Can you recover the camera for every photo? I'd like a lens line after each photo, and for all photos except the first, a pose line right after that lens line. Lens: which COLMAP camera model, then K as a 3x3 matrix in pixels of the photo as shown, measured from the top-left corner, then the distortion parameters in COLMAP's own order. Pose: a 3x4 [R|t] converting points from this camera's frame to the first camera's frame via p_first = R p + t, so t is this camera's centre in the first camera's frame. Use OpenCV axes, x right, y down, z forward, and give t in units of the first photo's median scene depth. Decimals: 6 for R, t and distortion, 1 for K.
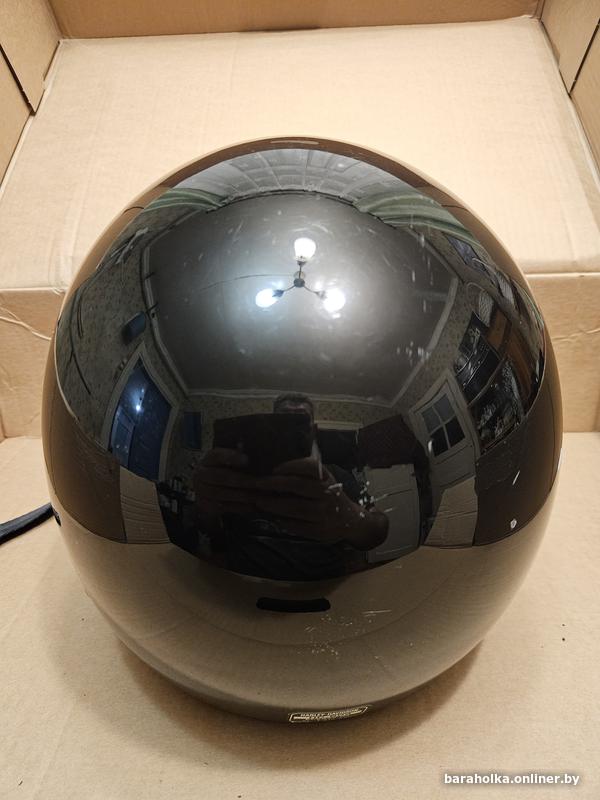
lens RADIAL K [[569.8, 0, 299.0], [0, 569.8, 400.4], [0, 0, 1]] dist [-0.032638, 0.005342]
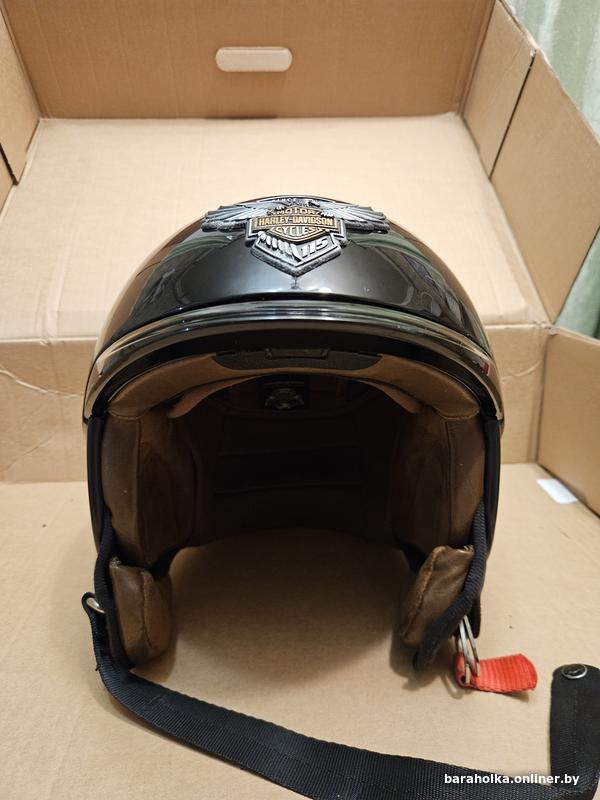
lens RADIAL K [[569.8, 0, 300.6], [0, 569.8, 396.0], [0, 0, 1]] dist [-0.032638, 0.005342]
pose [[0.995128, -0.011267, 0.097947, -0.040540], [0.022225, 0.993513, -0.111524, 0.038405], [-0.096055, 0.113158, 0.988923, -0.098806]]
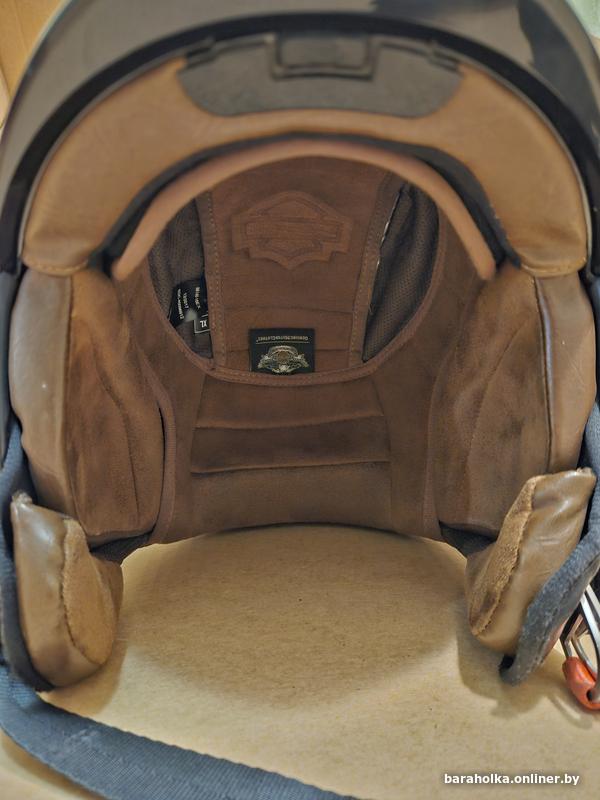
lens RADIAL K [[569.8, 0, 296.4], [0, 569.8, 400.6], [0, 0, 1]] dist [-0.032638, 0.005342]
pose [[0.993577, -0.004973, 0.113046, -0.041534], [0.034392, 0.965041, -0.259831, 0.175690], [-0.107802, 0.262051, 0.959014, 0.130661]]
